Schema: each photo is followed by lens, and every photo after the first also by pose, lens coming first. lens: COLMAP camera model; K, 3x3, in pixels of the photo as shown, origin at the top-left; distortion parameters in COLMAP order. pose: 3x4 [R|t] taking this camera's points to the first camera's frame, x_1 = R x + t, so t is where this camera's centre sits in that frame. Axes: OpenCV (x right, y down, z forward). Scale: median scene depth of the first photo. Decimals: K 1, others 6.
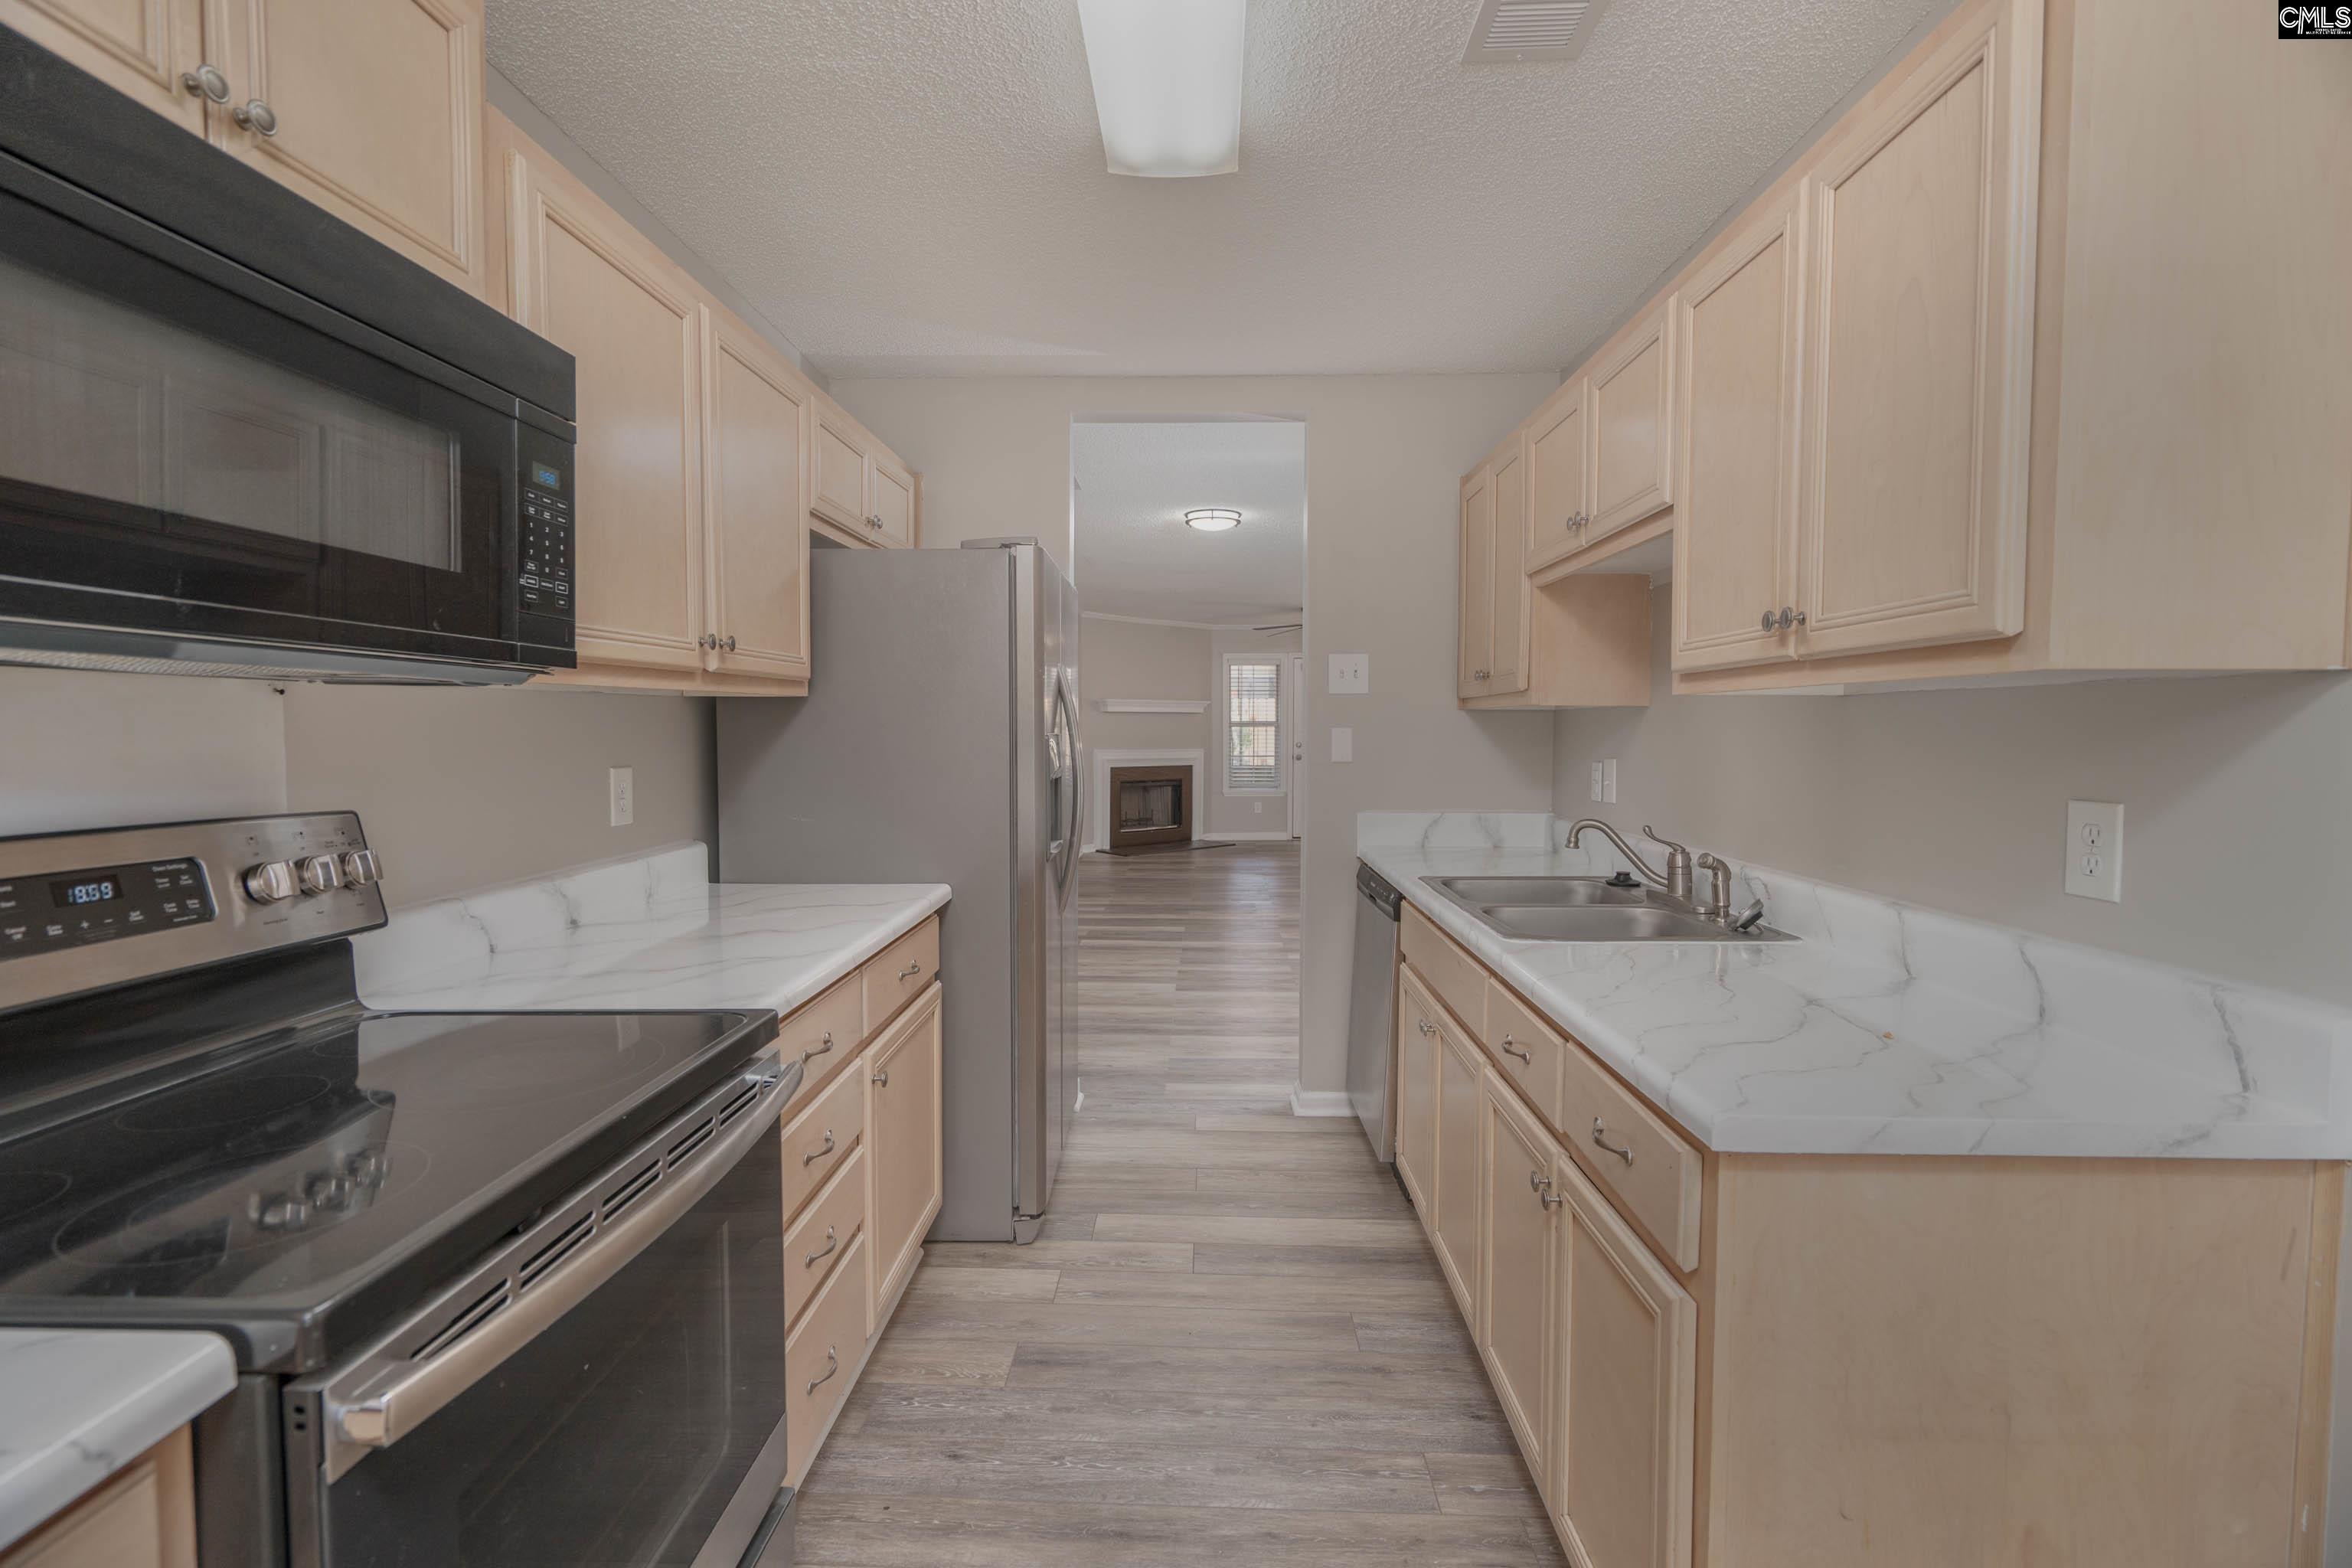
lens RADIAL K [[1049.9, 0, 1165.8], [0, 1049.9, 781.9], [0, 0, 1]] dist [-0.001584, 0.001074]
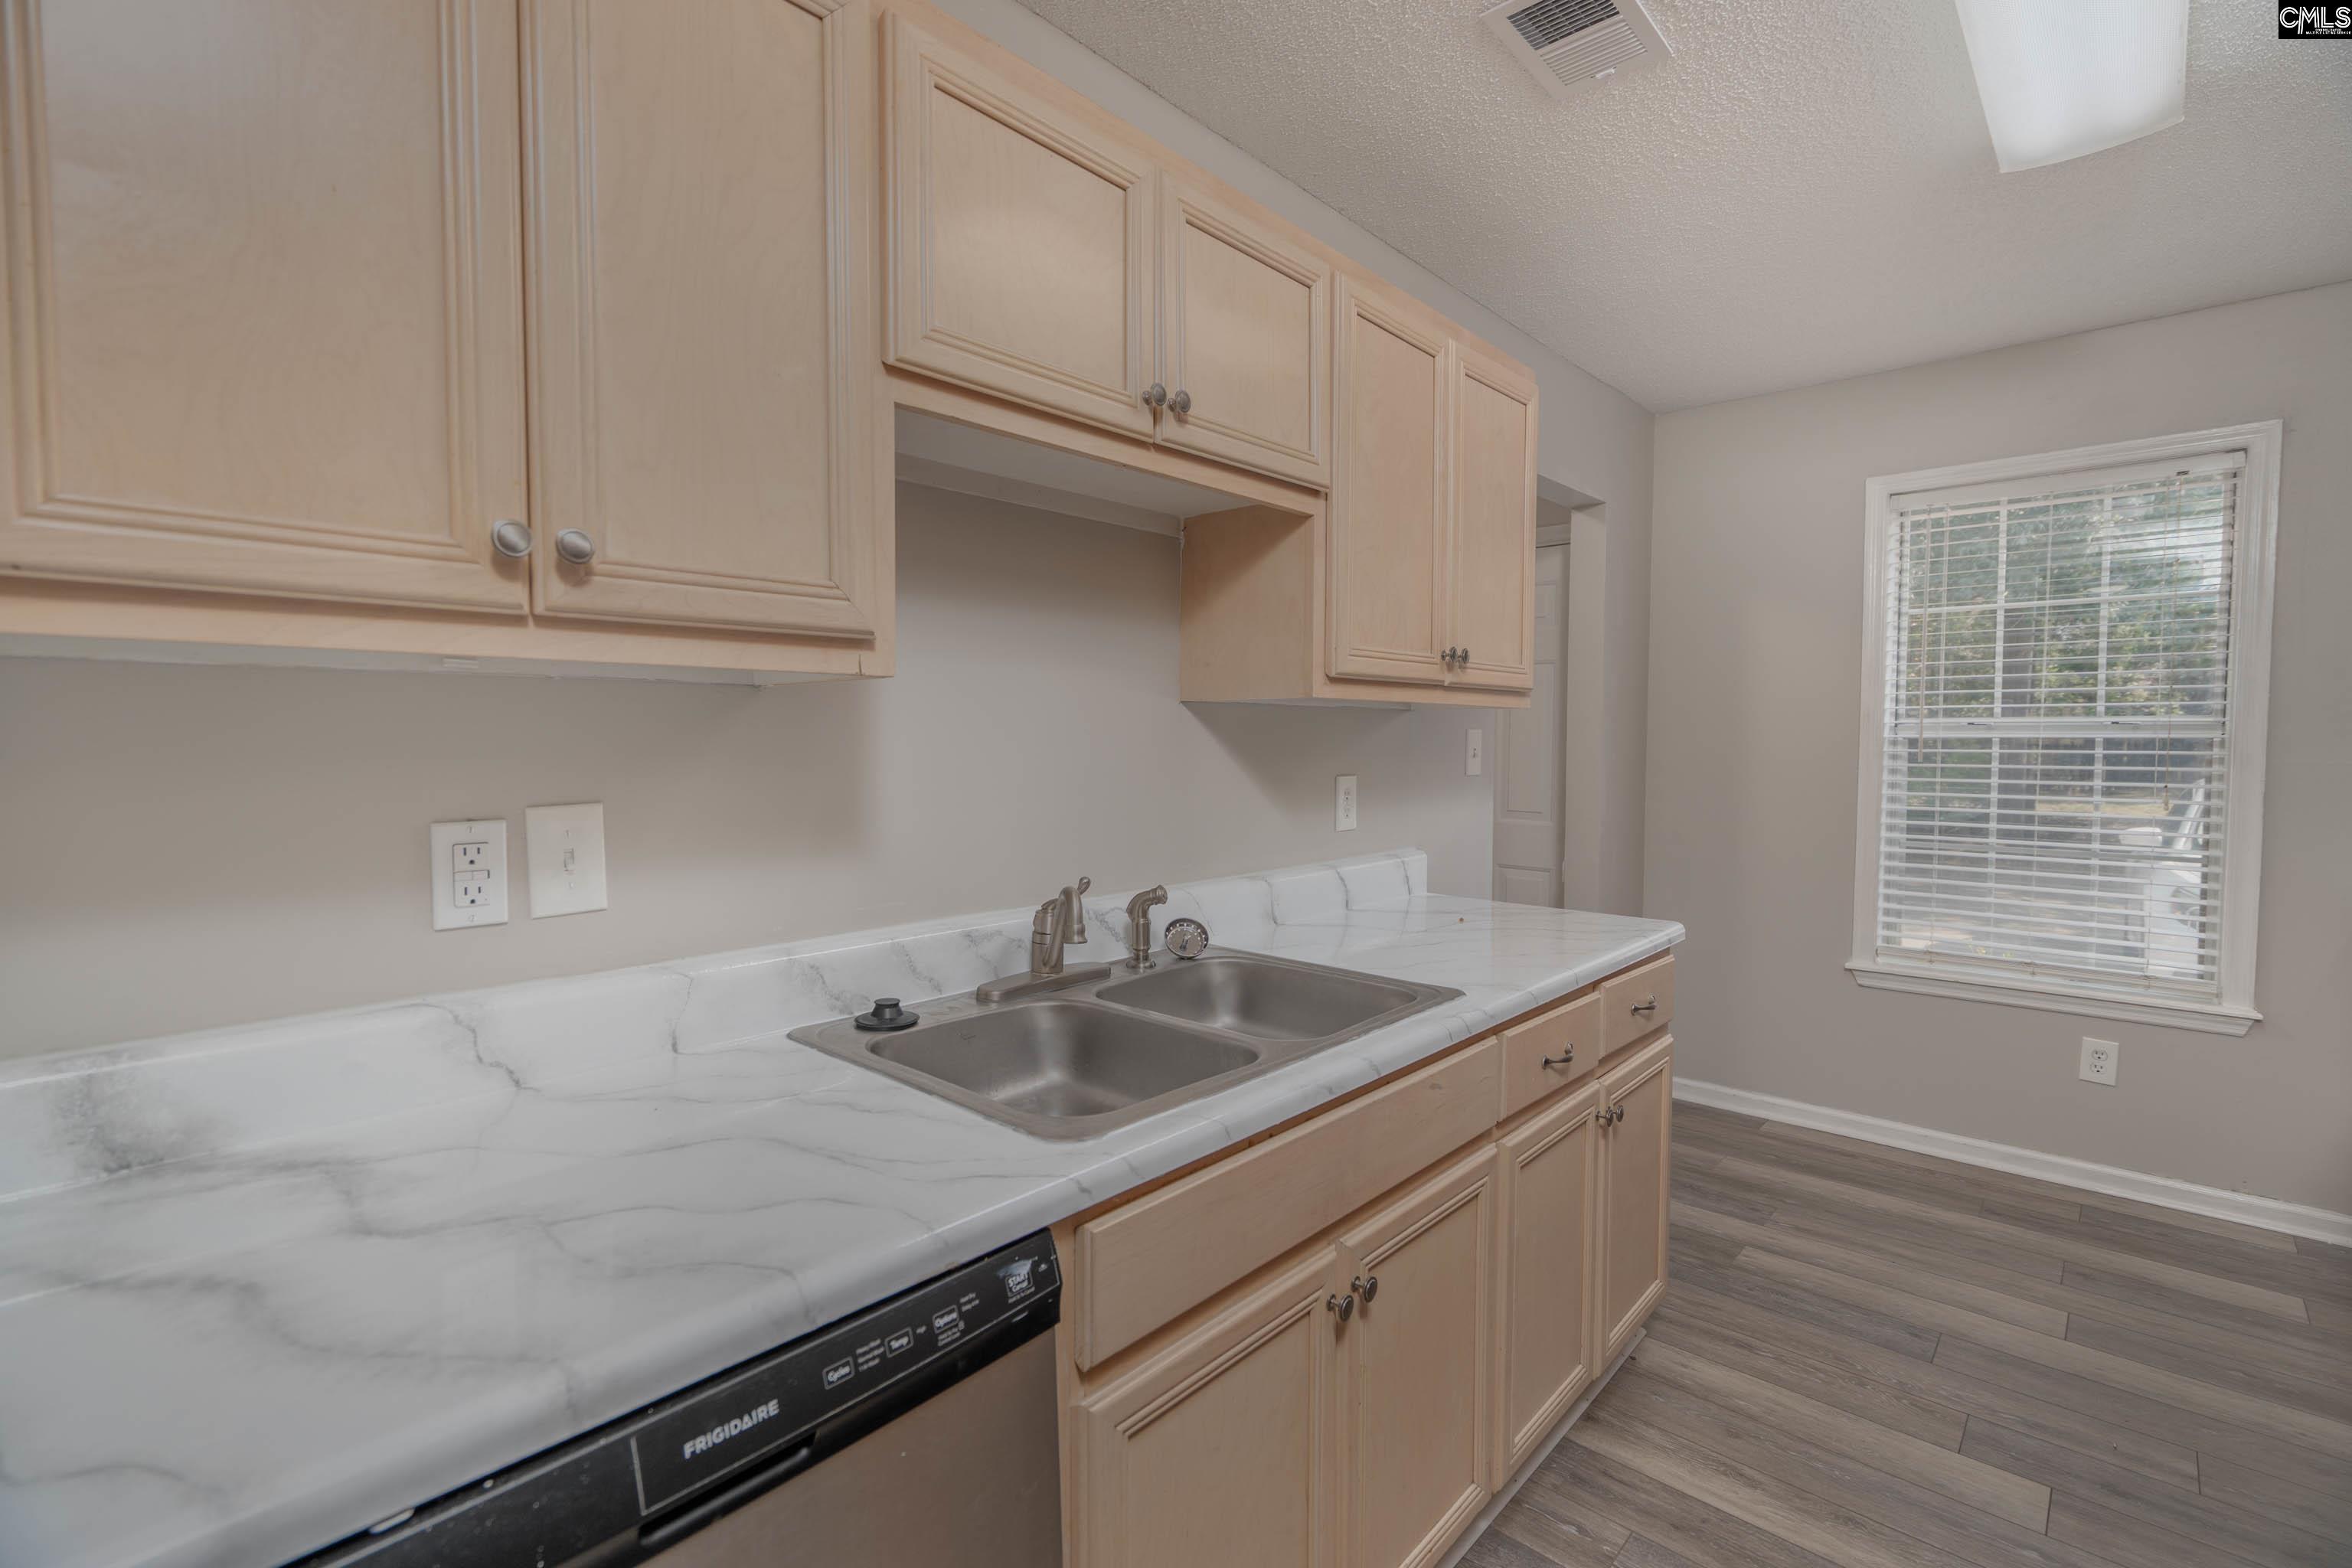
lens RADIAL K [[1049.9, 0, 1165.8], [0, 1049.9, 781.9], [0, 0, 1]] dist [-0.001584, 0.001074]
pose [[-0.757851, -0.030760, 0.651702, -0.024240], [0.033104, 0.995788, 0.085497, -0.092630], [-0.651587, 0.086368, -0.753641, 1.768460]]
